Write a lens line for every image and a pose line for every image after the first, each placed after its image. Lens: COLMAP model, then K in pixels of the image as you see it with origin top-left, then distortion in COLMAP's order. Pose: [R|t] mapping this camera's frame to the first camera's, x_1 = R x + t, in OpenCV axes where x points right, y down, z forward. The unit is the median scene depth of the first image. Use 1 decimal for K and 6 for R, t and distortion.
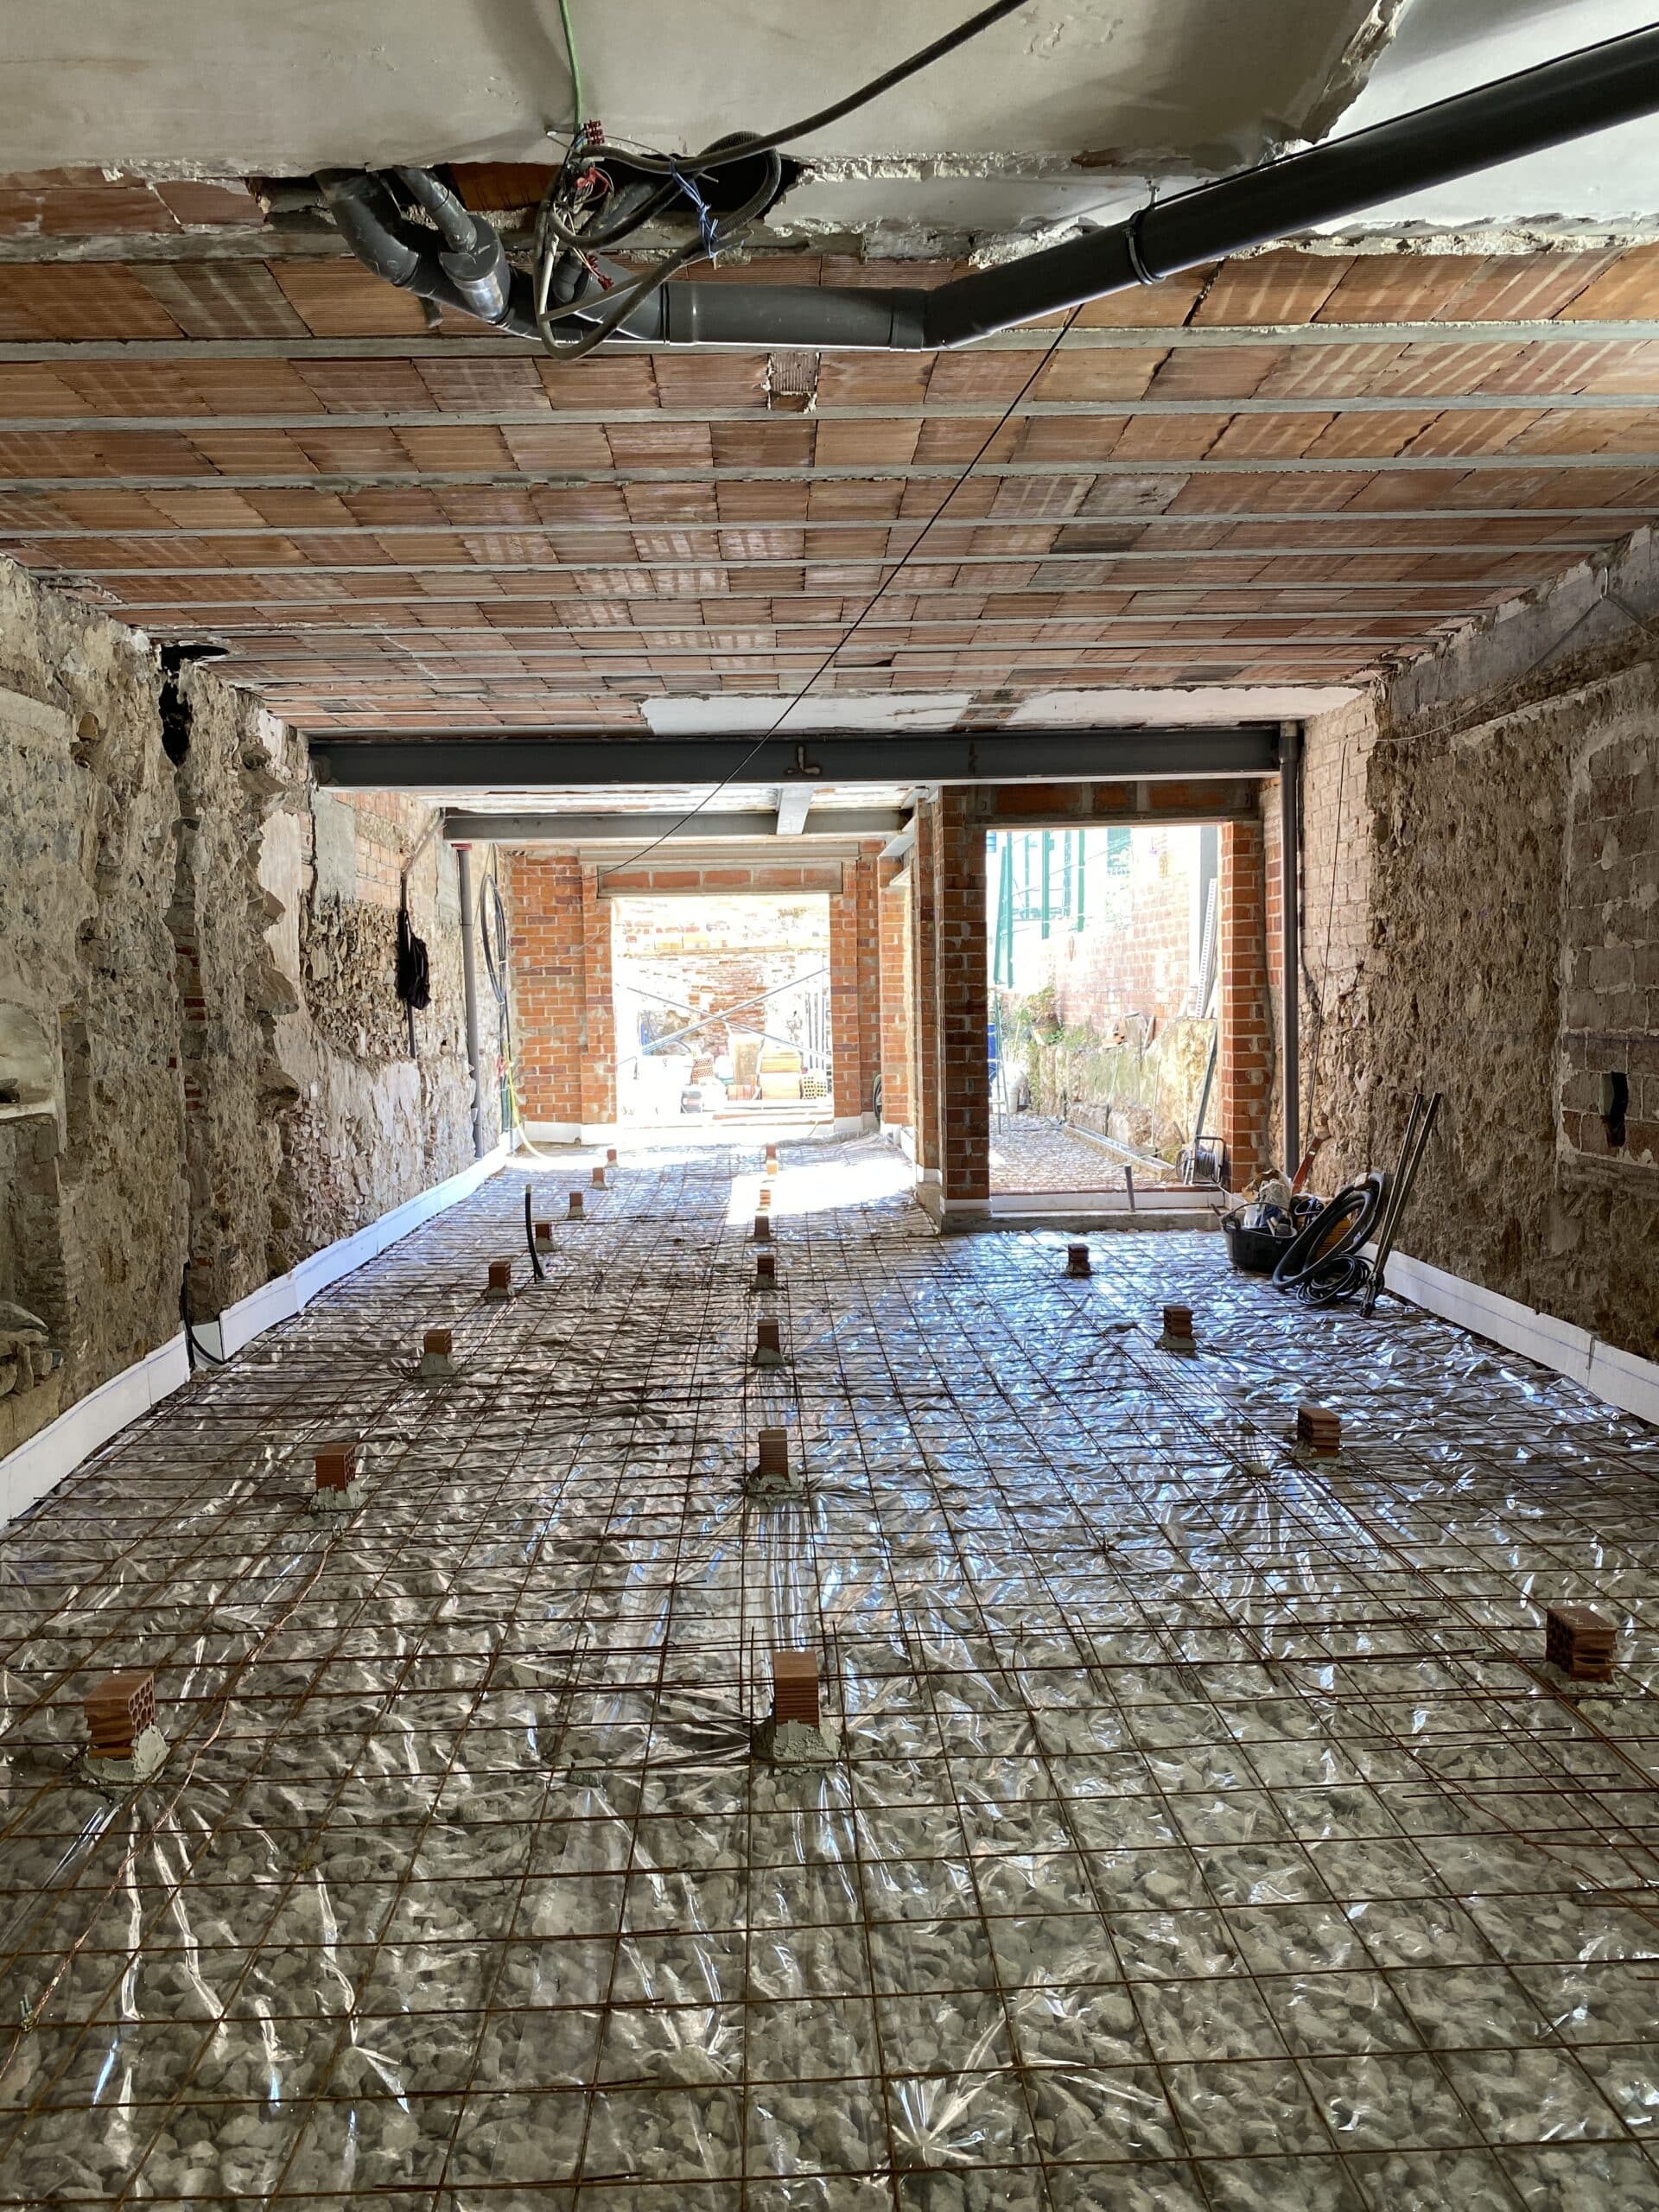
lens RADIAL K [[1665.6, 0, 825.9], [0, 1665.6, 1120.4], [0, 0, 1]] dist [0.010976, -0.000284]
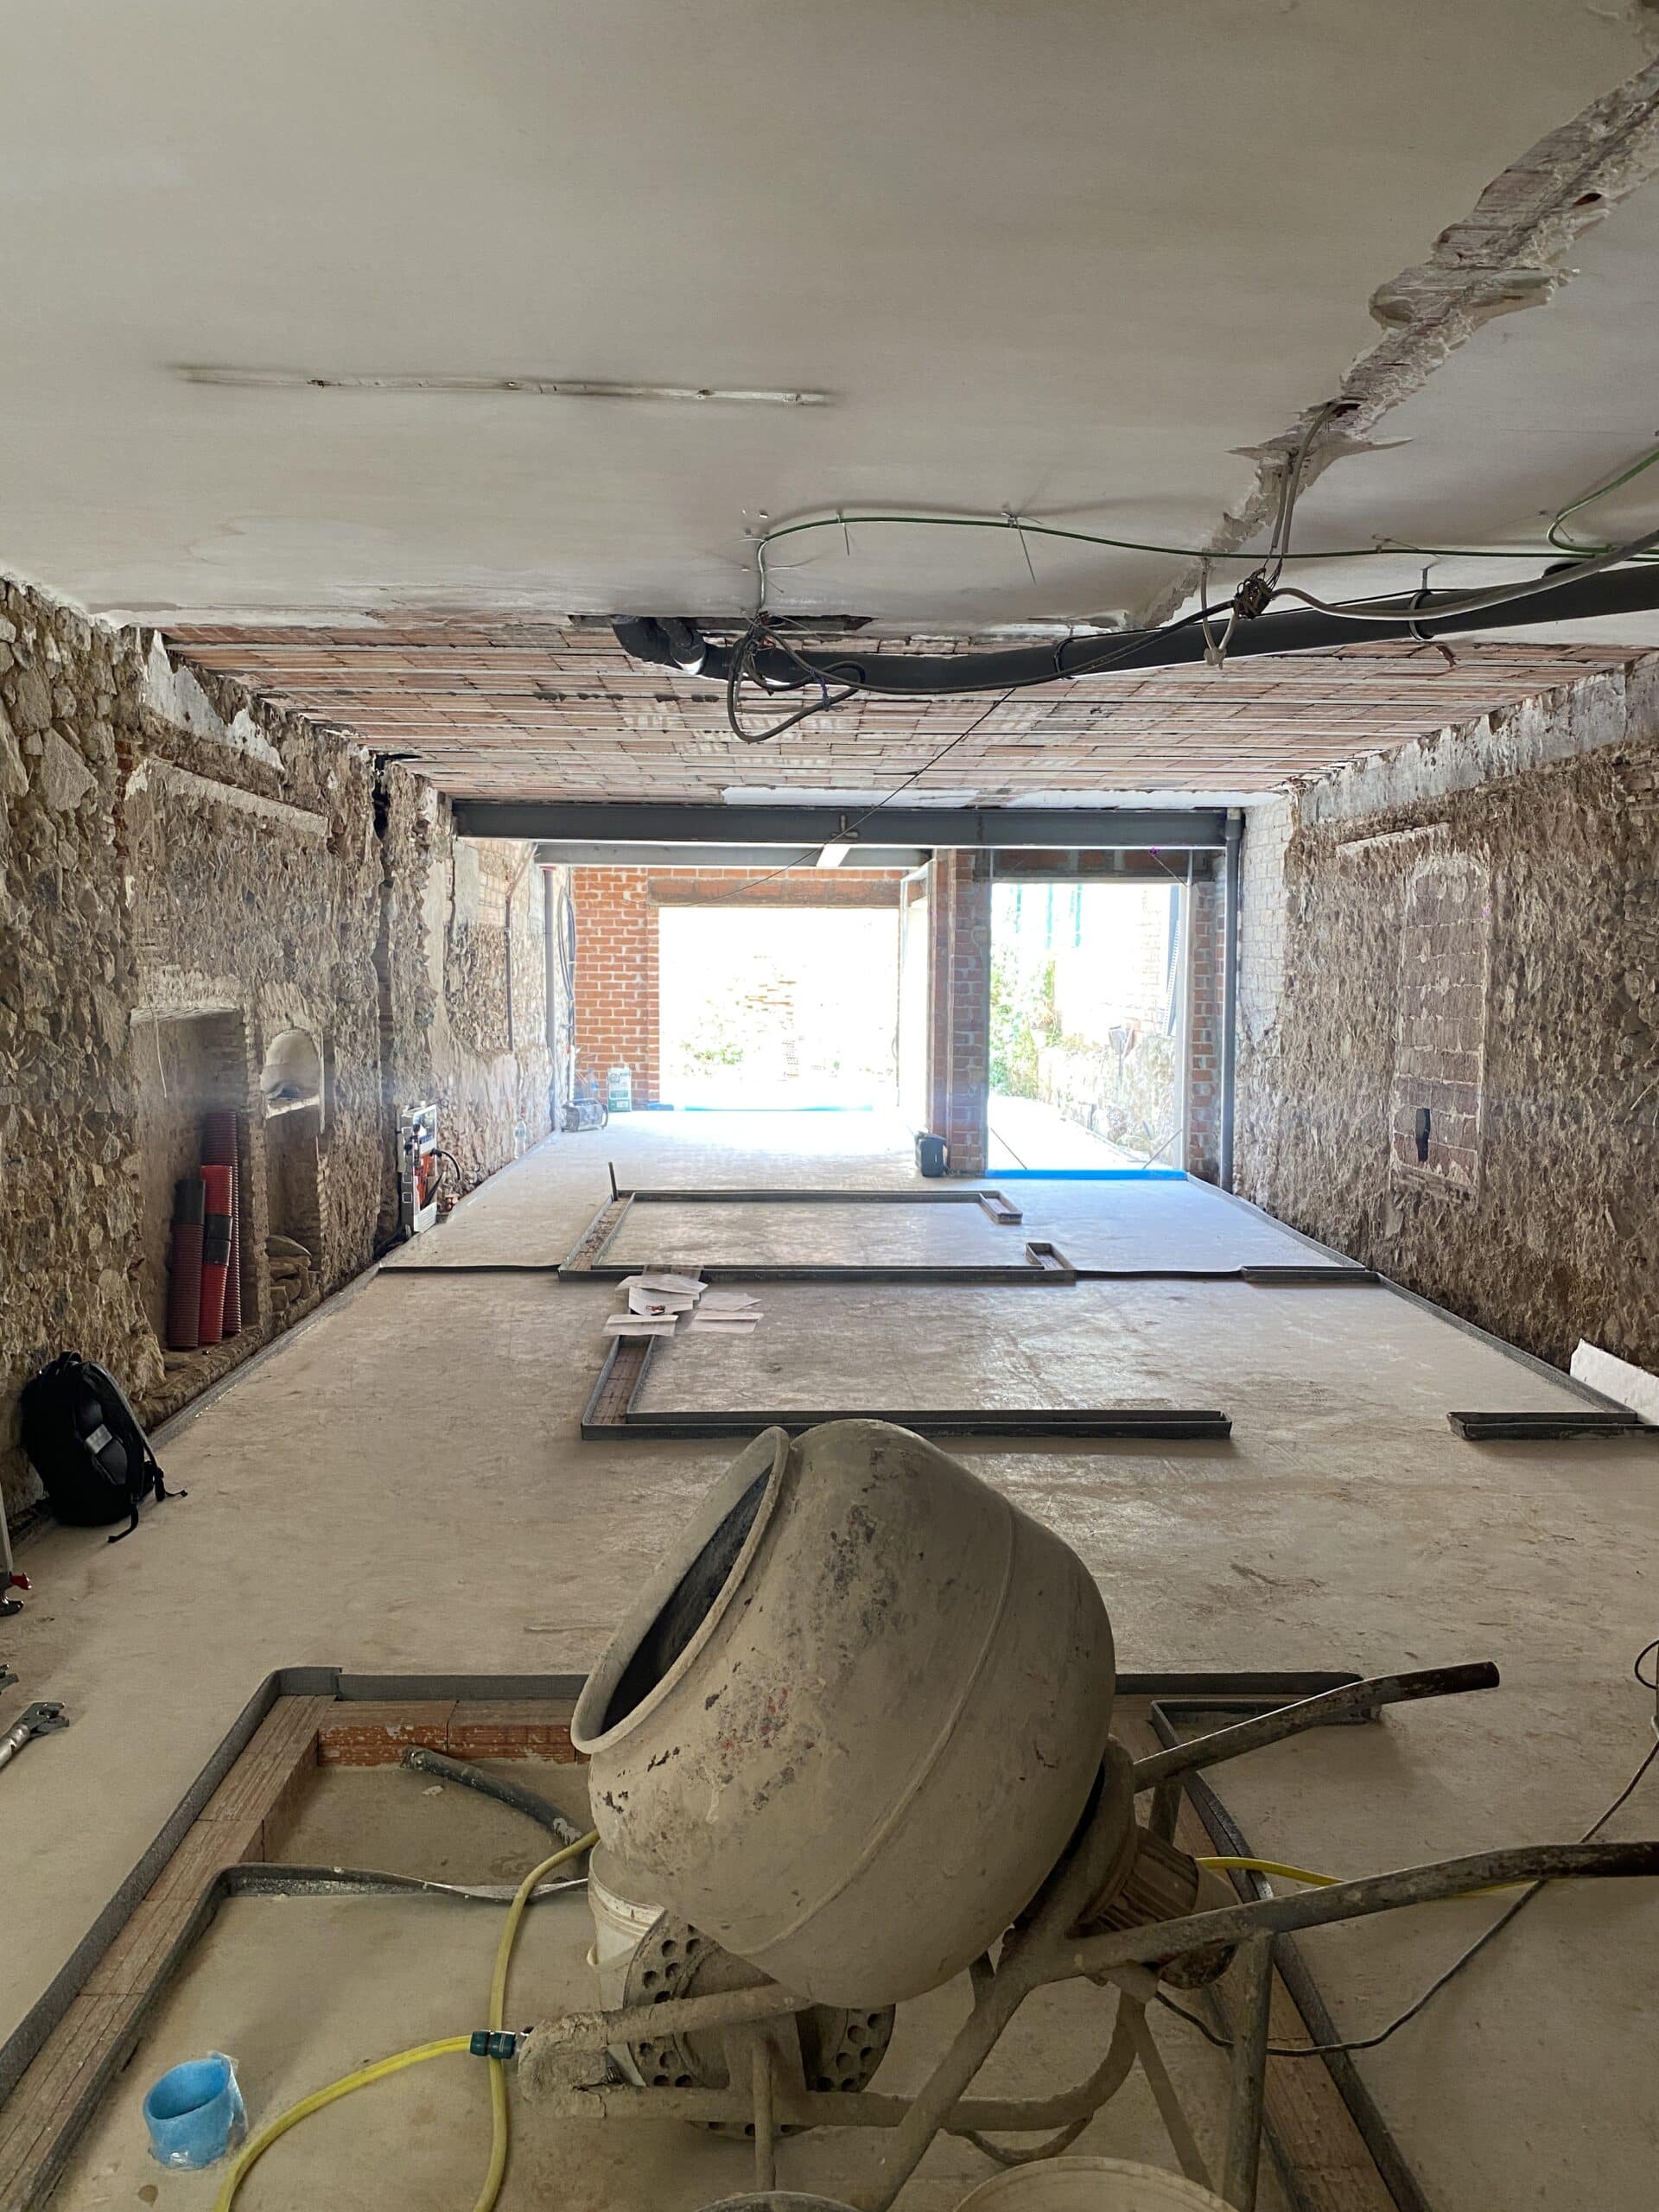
lens RADIAL K [[1665.6, 0, 832.1], [0, 1665.6, 1090.4], [0, 0, 1]] dist [0.010976, -0.000284]
pose [[0.999552, 0.029529, -0.004885, -0.011735], [-0.029536, 0.999563, -0.001364, -0.017168], [0.004843, 0.001508, 0.999987, -0.256990]]
